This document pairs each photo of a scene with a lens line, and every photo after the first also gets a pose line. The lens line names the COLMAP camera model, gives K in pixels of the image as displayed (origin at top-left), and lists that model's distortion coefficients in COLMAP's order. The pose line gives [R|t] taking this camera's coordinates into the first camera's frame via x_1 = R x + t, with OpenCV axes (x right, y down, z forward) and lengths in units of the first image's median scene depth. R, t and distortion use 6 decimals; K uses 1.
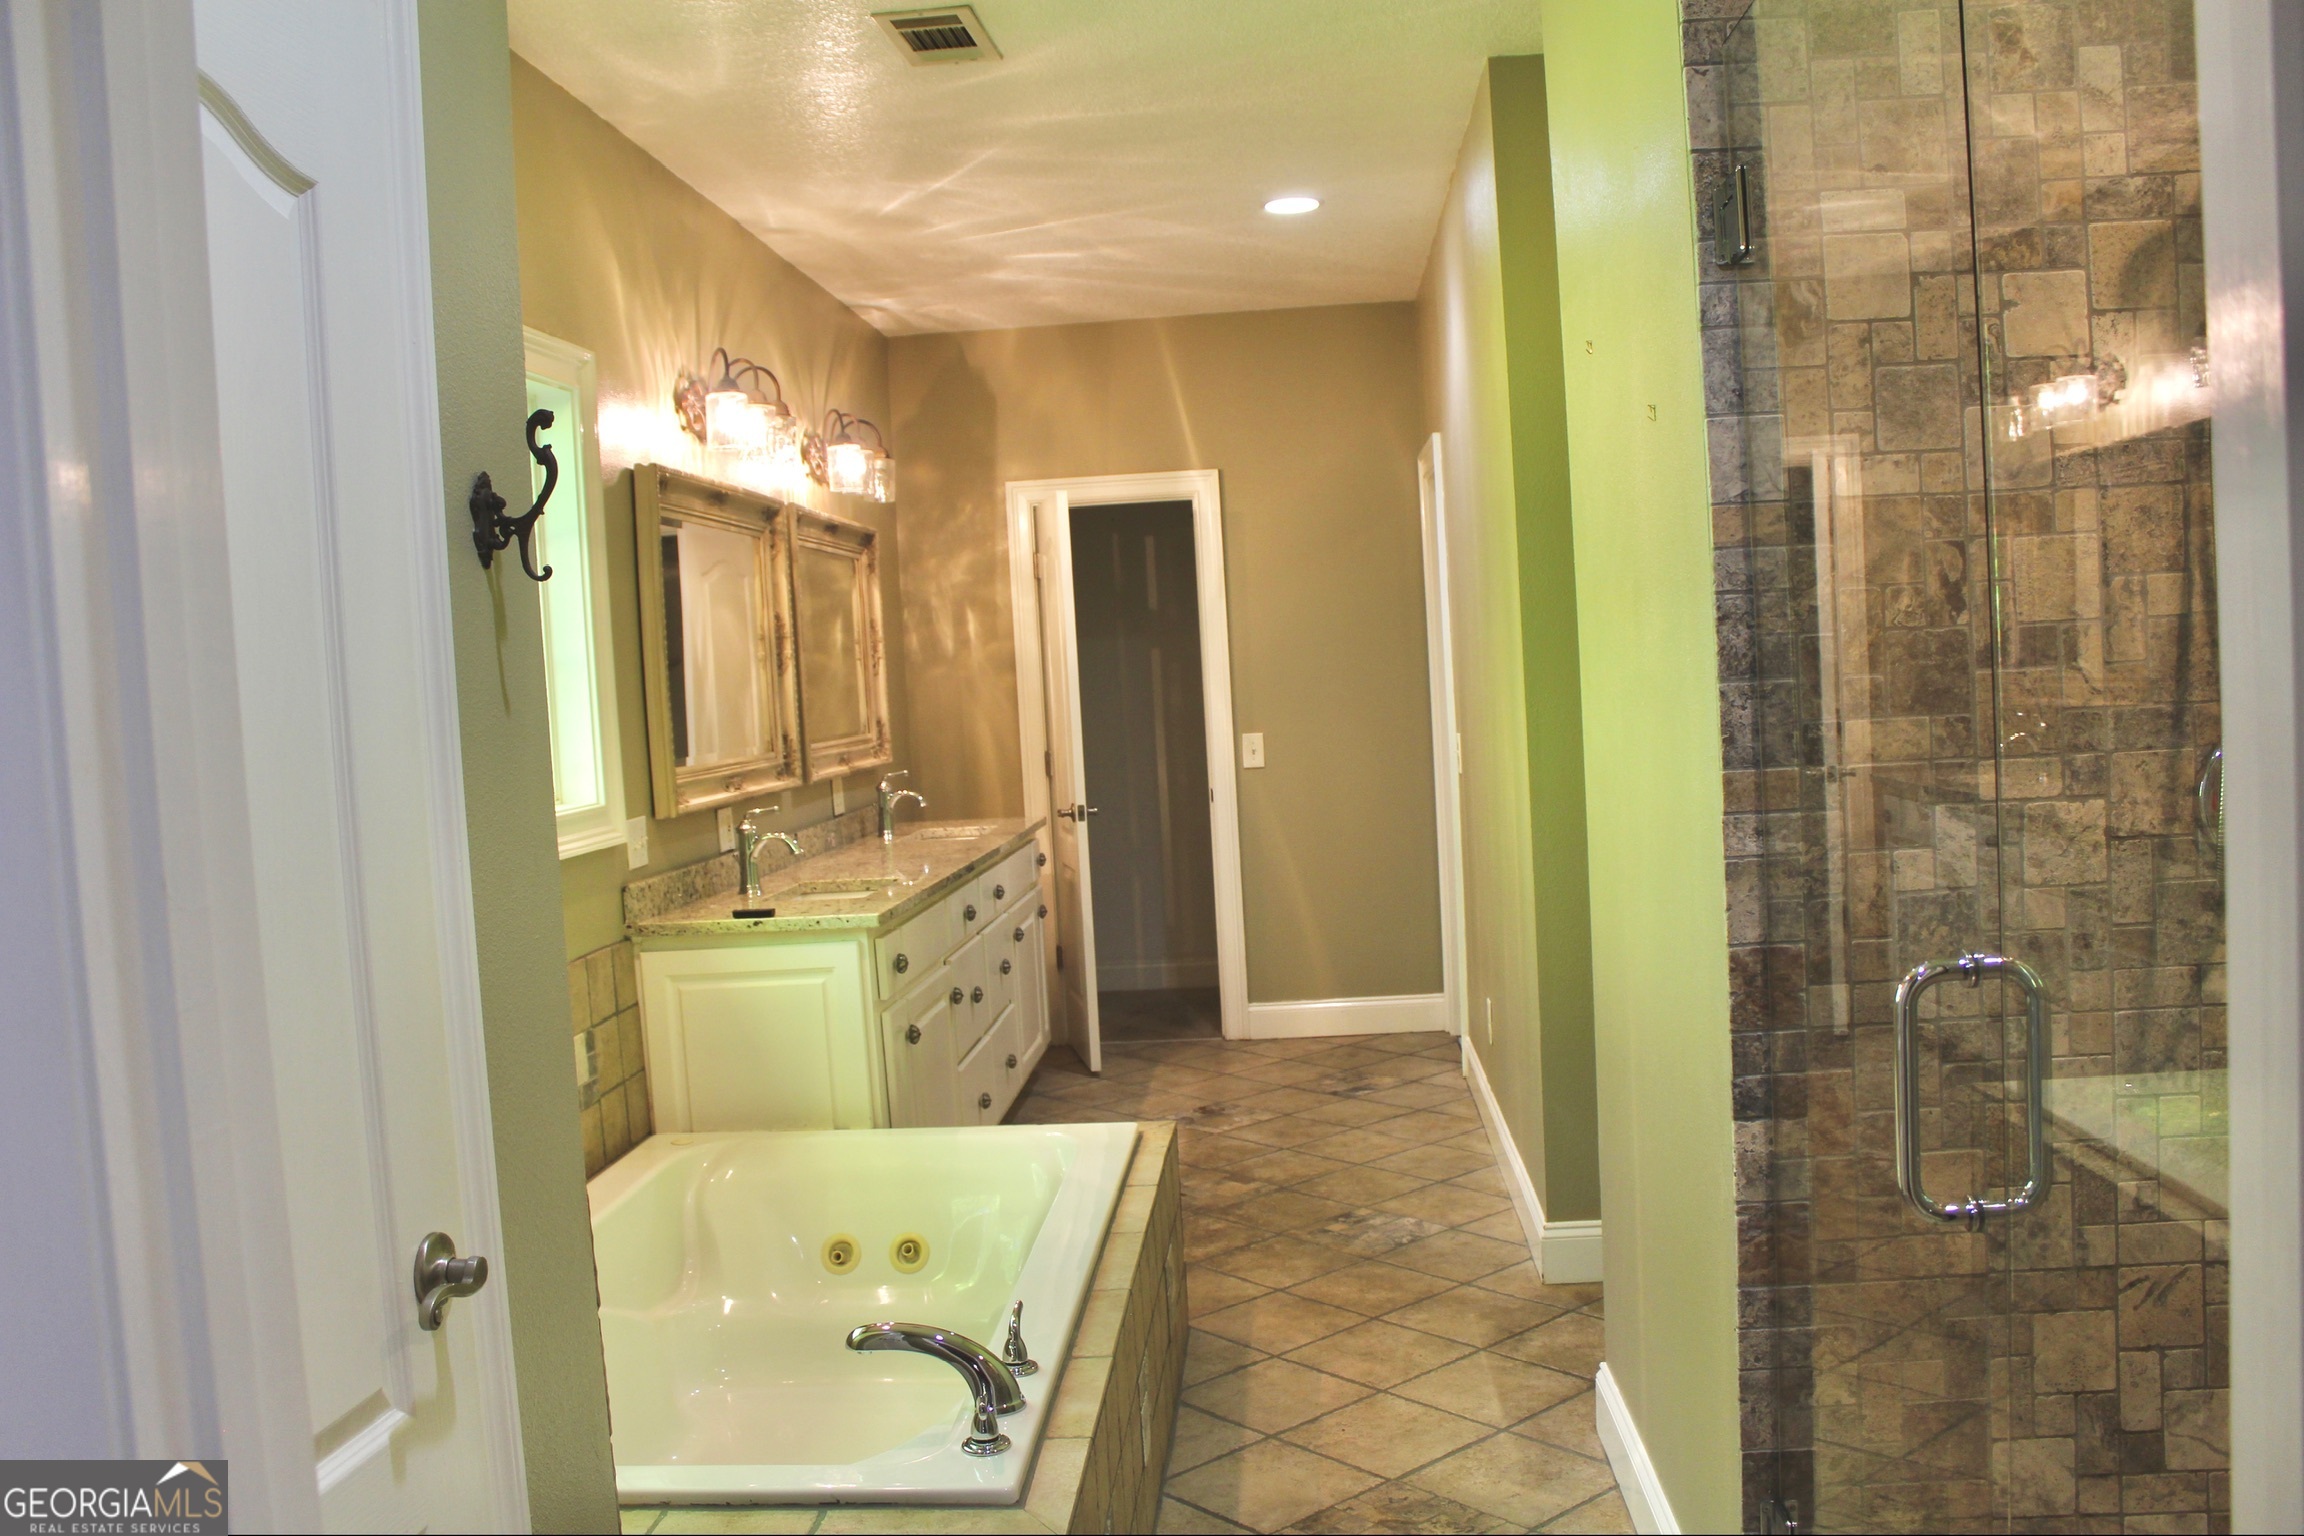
lens RADIAL K [[1932.5, 0, 1155.3], [0, 1932.5, 772.4], [0, 0, 1]] dist [-0.115626, 0.062338]
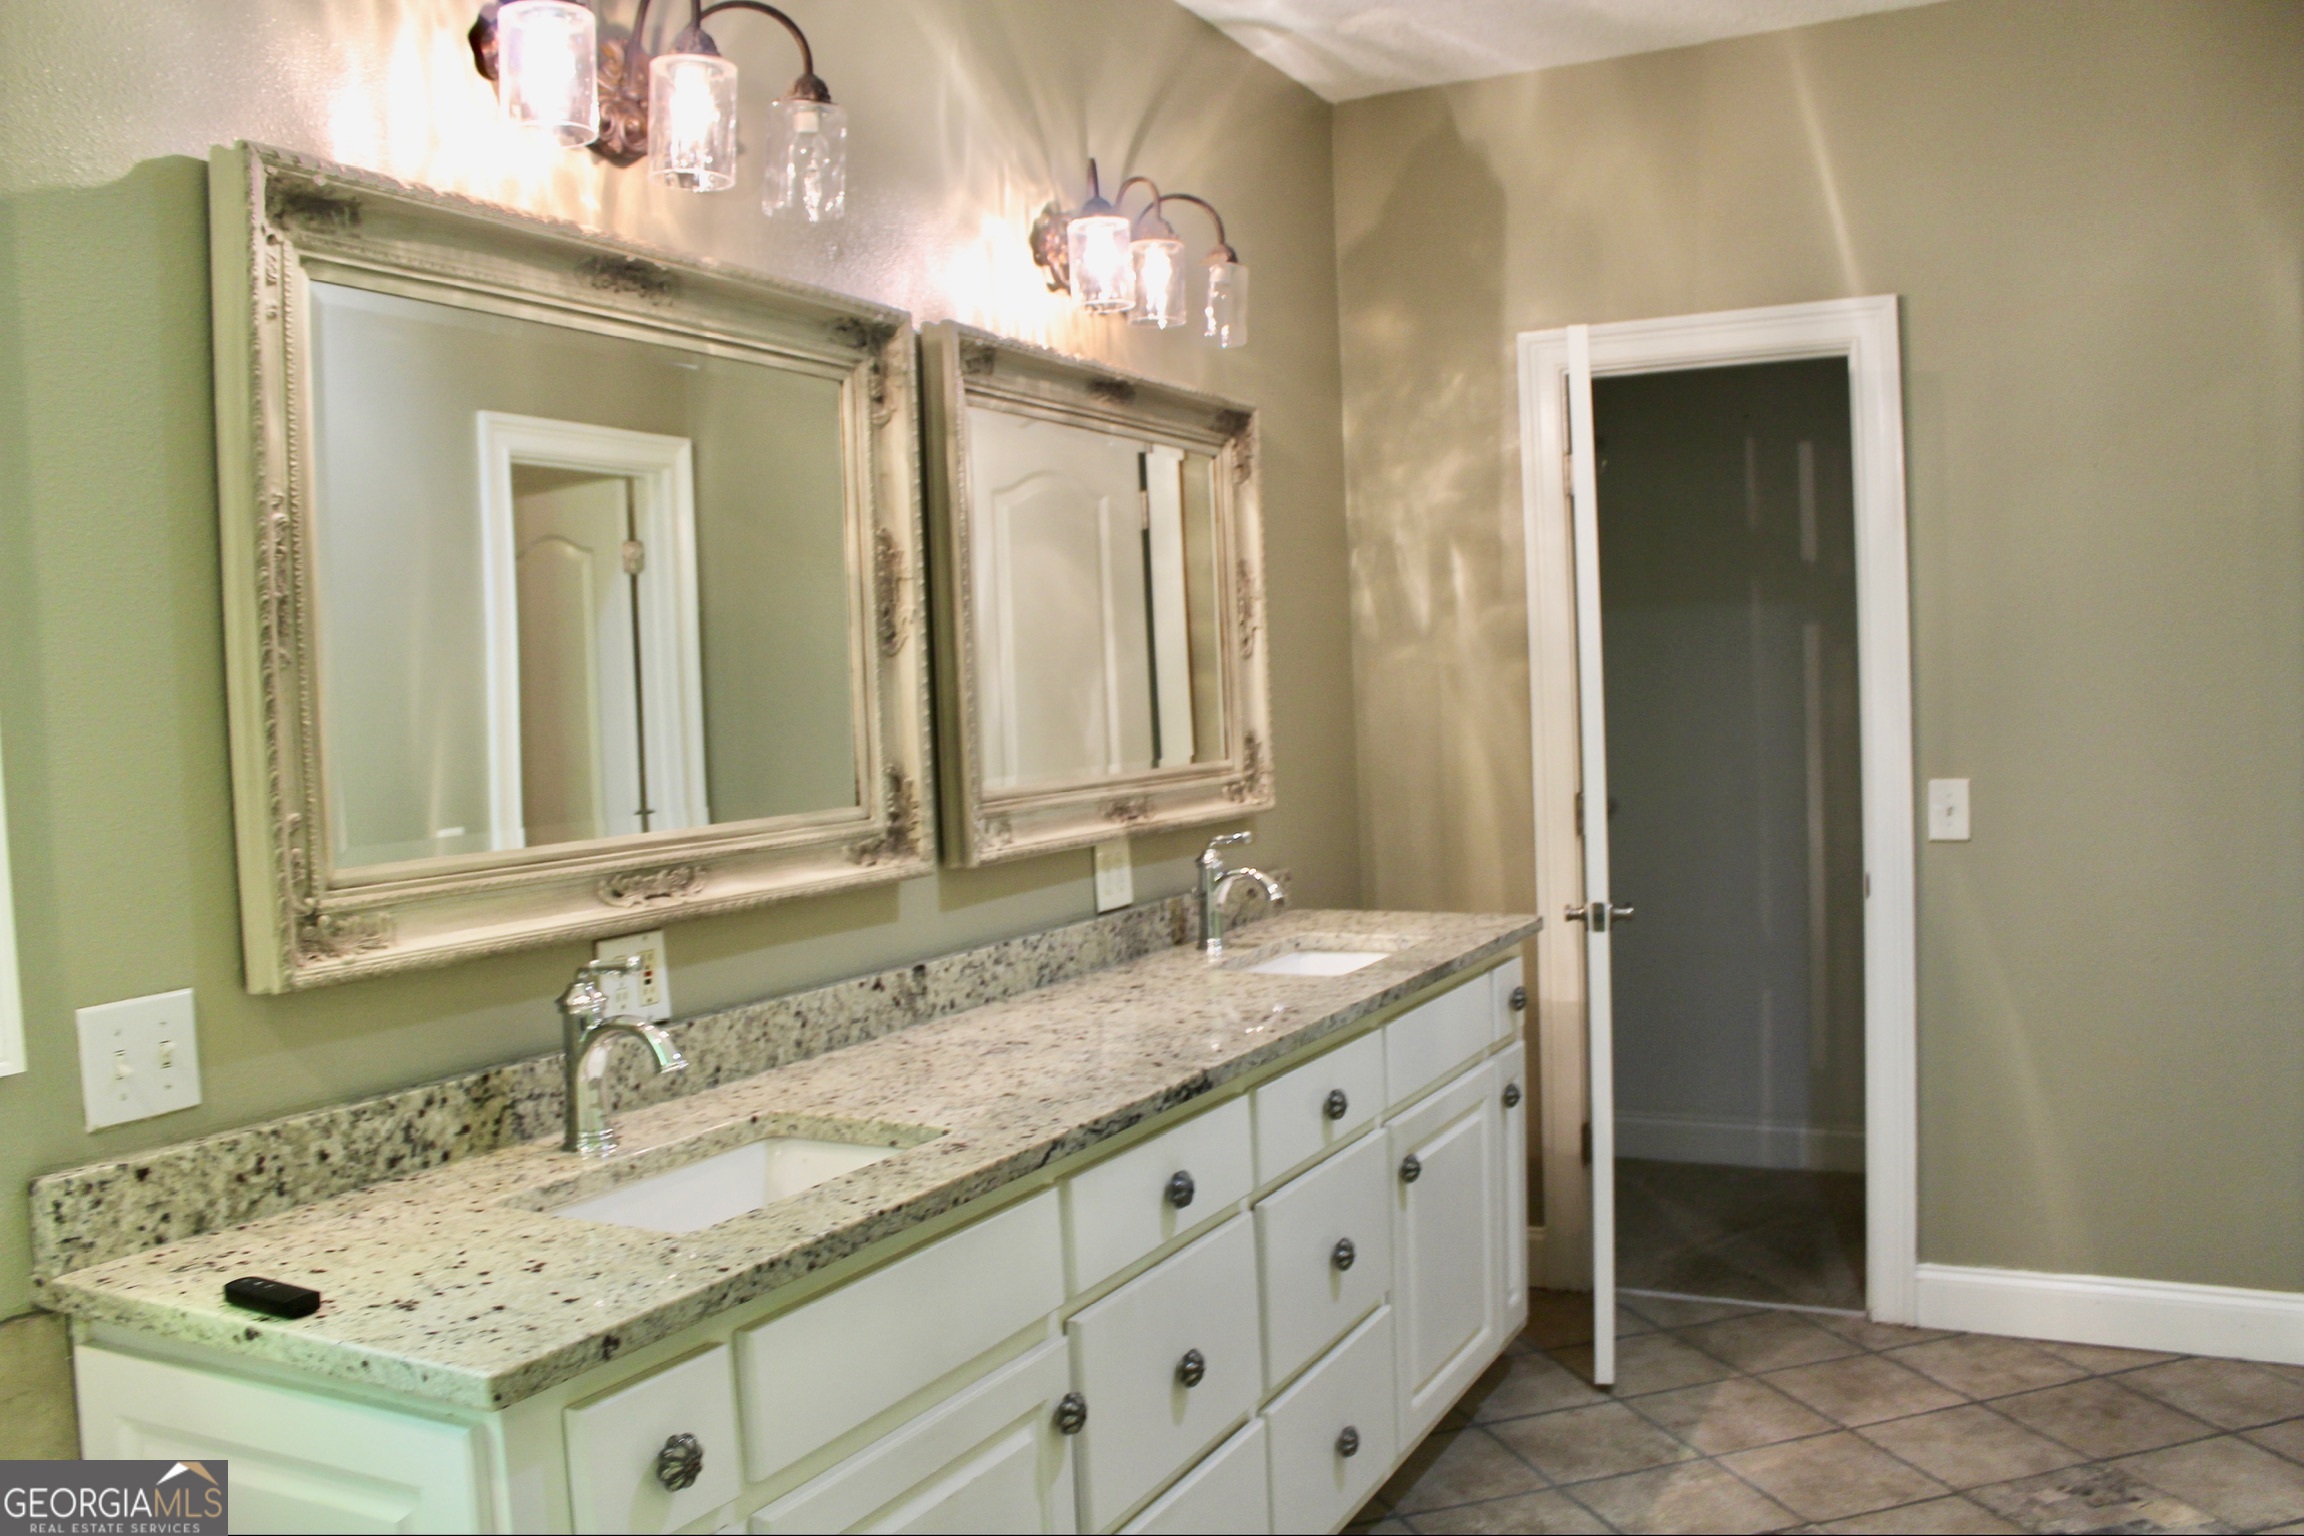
lens RADIAL K [[1932.5, 0, 1140.5], [0, 1932.5, 759.8], [0, 0, 1]] dist [-0.115626, 0.062338]
pose [[0.921723, 0.039087, -0.385875, 0.047195], [-0.037121, 0.999232, 0.012547, -0.024011], [0.386069, 0.002760, 0.922466, 0.424254]]
